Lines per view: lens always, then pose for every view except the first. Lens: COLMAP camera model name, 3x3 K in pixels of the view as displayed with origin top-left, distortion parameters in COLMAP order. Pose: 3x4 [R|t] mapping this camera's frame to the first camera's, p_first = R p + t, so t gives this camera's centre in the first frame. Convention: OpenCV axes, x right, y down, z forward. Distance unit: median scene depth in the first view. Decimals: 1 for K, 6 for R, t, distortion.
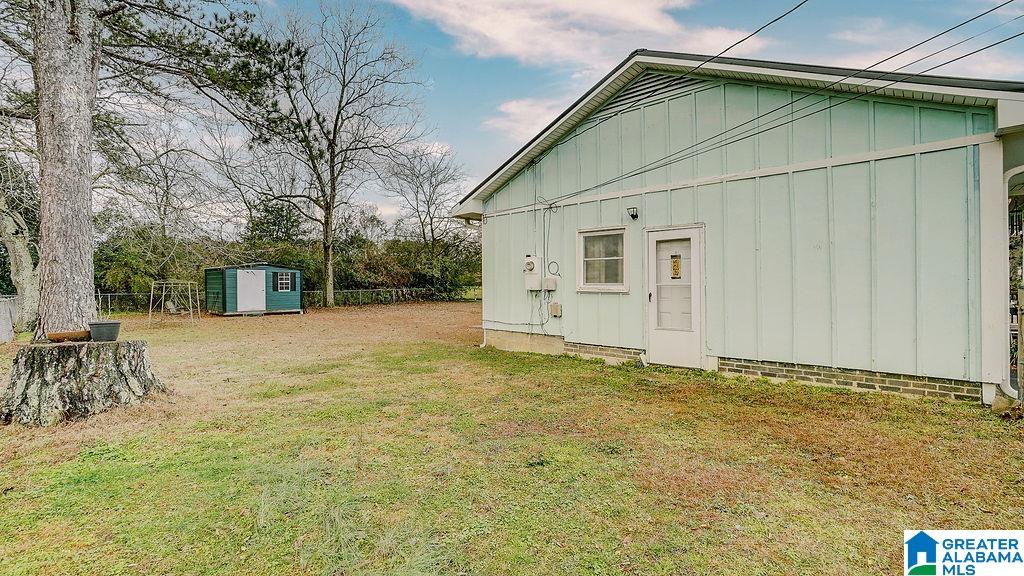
lens RADIAL K [[456.1, 0, 511.3], [0, 456.1, 283.1], [0, 0, 1]] dist [-0.054208, 0.020488]
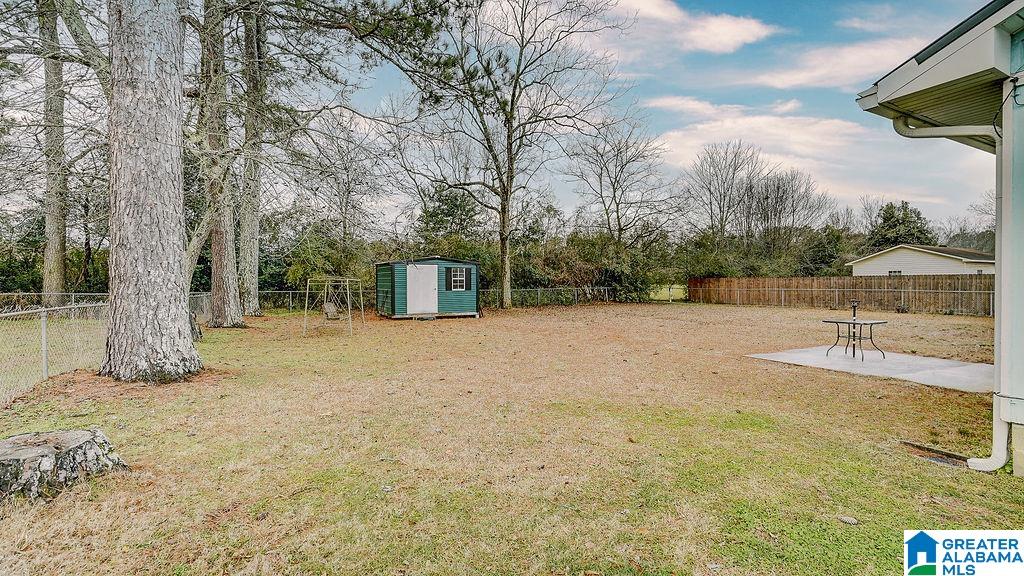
lens RADIAL K [[456.1, 0, 511.3], [0, 456.1, 283.1], [0, 0, 1]] dist [-0.054208, 0.020488]
pose [[0.939110, 0.004912, -0.343580, -0.096314], [-0.003007, 0.999977, 0.006077, -0.000654], [0.343602, -0.004674, 0.939104, 0.189948]]
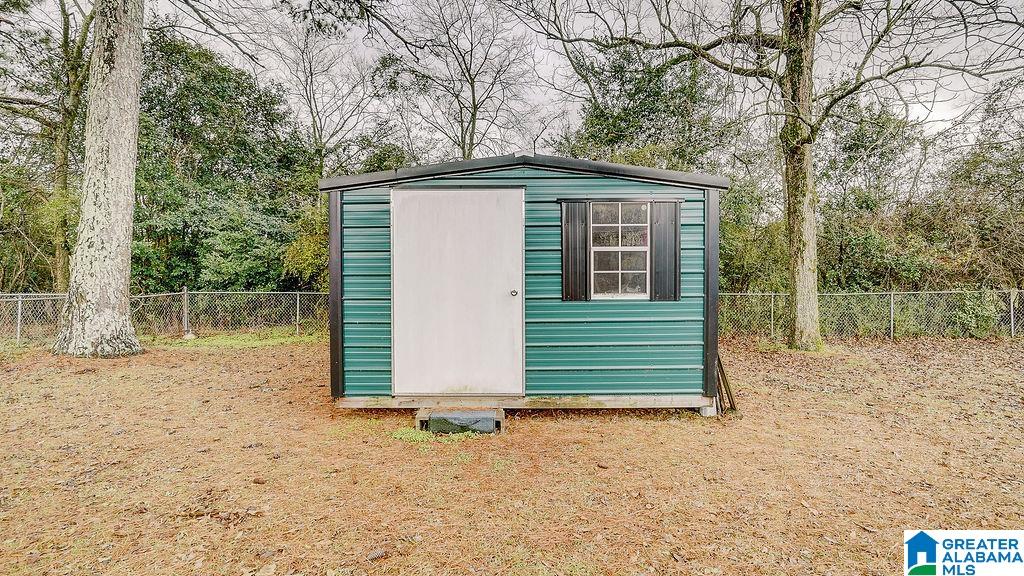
lens RADIAL K [[479.3, 0, 512.0], [0, 479.3, 288.0], [0, 0, 1]] dist [-0.000579, -0.000141]
pose [[0.668752, 0.020494, -0.743203, -0.299219], [-0.003885, 0.999703, 0.024071, 0.006476], [0.743476, -0.013211, 0.668632, 0.647214]]
